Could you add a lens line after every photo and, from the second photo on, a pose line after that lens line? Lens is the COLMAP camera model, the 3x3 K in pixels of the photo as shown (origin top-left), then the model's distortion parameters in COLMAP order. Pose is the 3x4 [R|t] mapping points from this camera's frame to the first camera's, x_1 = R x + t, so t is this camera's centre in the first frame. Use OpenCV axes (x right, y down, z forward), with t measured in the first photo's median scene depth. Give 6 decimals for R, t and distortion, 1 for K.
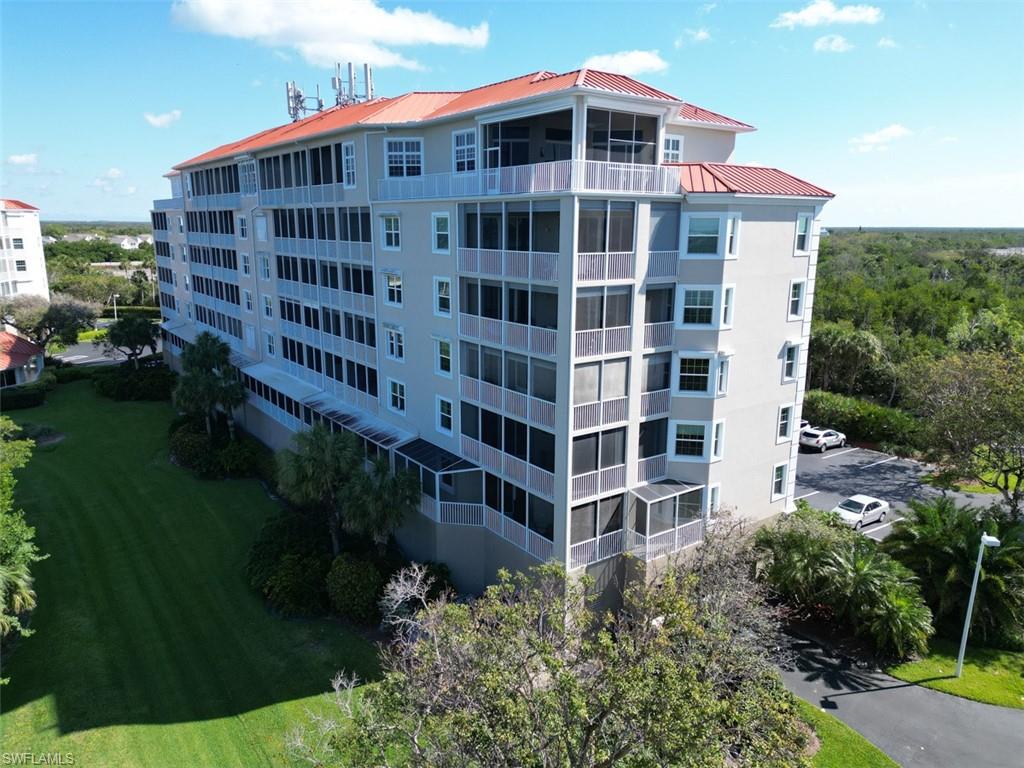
lens RADIAL K [[716.9, 0, 512.0], [0, 716.9, 384.0], [0, 0, 1]] dist [0.089133, -0.083865]
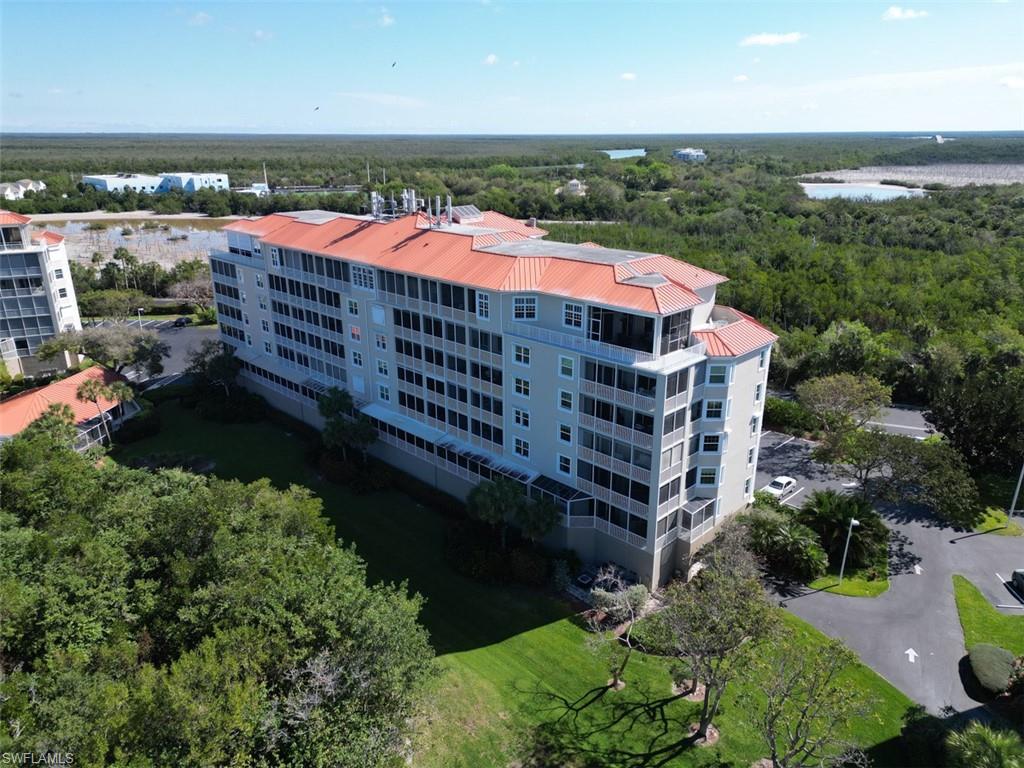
lens RADIAL K [[716.9, 0, 512.0], [0, 716.9, 384.0], [0, 0, 1]] dist [0.089133, -0.083865]
pose [[0.986848, -0.061843, 0.149352, -0.518877], [0.043752, 0.991625, 0.121513, -0.408246], [-0.155616, -0.113381, 0.981289, -0.730336]]
